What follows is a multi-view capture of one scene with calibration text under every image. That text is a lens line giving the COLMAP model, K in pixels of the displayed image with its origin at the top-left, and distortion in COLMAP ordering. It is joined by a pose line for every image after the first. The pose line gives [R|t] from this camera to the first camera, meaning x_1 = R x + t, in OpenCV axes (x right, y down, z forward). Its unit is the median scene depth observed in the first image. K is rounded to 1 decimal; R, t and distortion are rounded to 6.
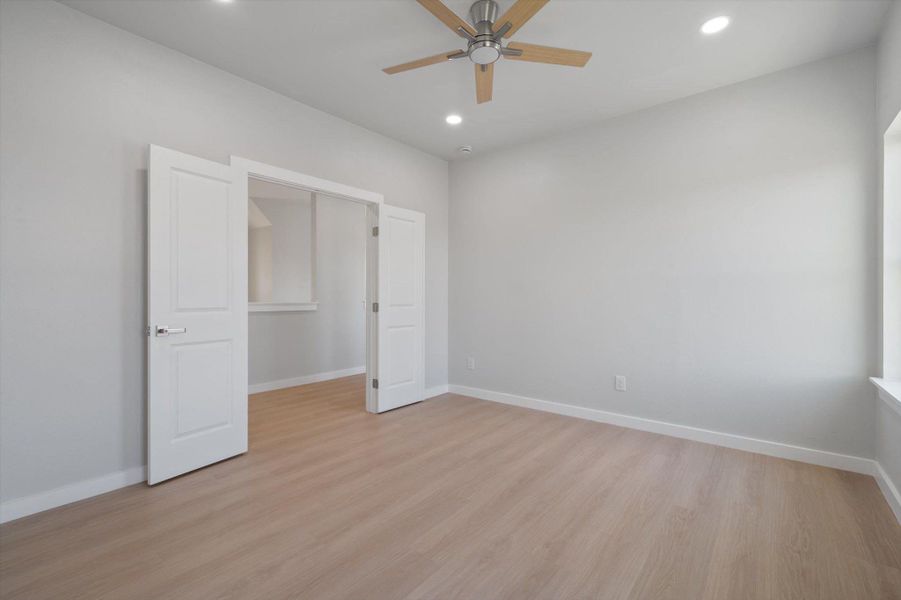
lens RADIAL K [[394.2, 0, 455.0], [0, 394.2, 299.3], [0, 0, 1]] dist [-0.000249, -0.000006]
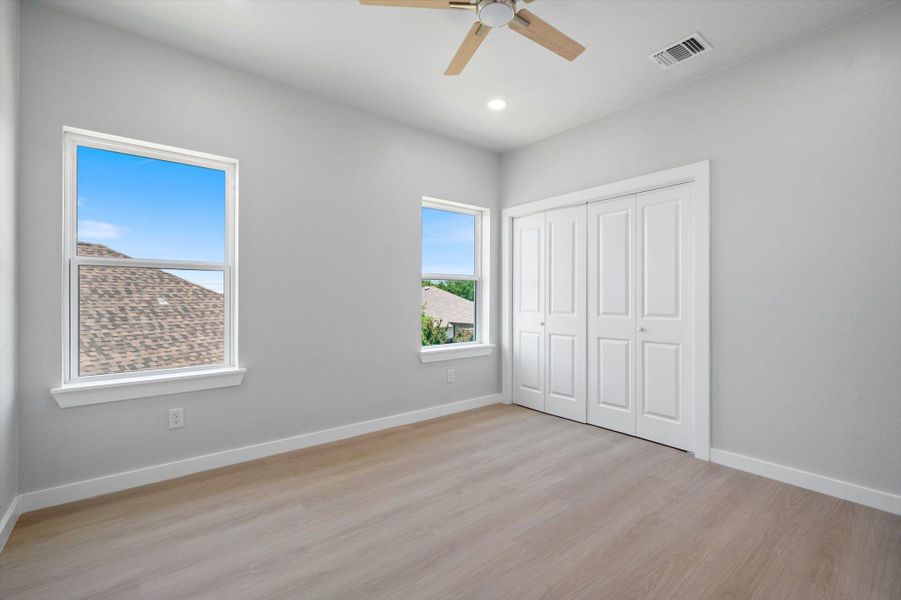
lens RADIAL K [[394.2, 0, 455.0], [0, 394.2, 299.3], [0, 0, 1]] dist [-0.000249, -0.000006]
pose [[-0.977445, -0.000503, 0.211191, -0.020167], [0.000353, 0.999992, 0.004019, -0.010470], [-0.211191, 0.004003, -0.977437, 2.006222]]
